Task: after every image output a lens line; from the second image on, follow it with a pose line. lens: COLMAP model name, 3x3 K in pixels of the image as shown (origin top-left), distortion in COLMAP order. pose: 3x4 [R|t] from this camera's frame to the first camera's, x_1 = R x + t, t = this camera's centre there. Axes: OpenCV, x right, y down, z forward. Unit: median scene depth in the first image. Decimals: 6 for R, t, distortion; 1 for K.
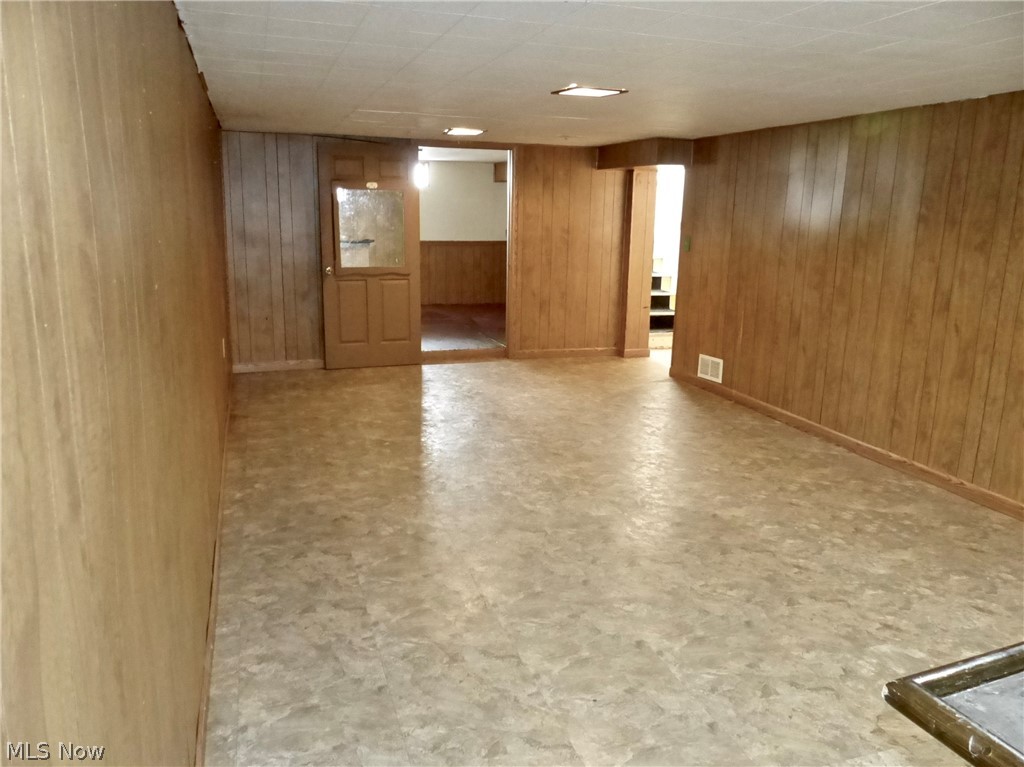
lens RADIAL K [[772.8, 0, 512.0], [0, 772.8, 383.5], [0, 0, 1]] dist [-0.069998, 0.080250]
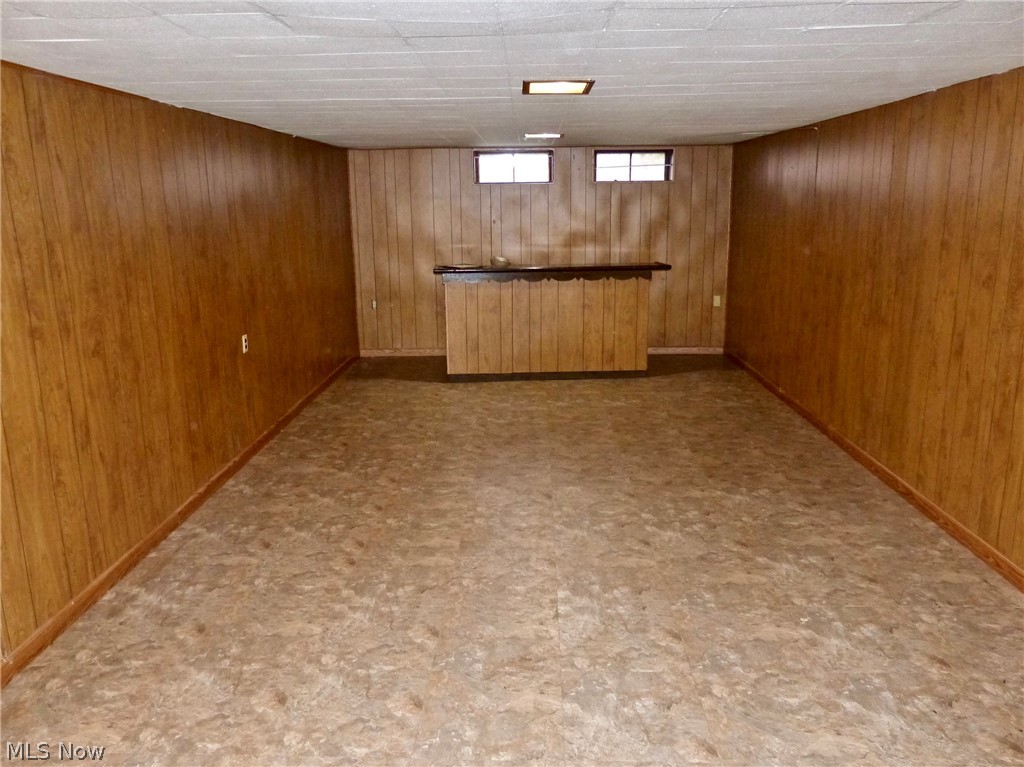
lens RADIAL K [[772.8, 0, 512.0], [0, 772.8, 383.5], [0, 0, 1]] dist [-0.069998, 0.080250]
pose [[-0.939472, -0.084805, 0.331965, -0.158903], [0.071969, 0.898424, 0.433191, -0.449422], [-0.334982, 0.430862, -0.837941, 1.844997]]
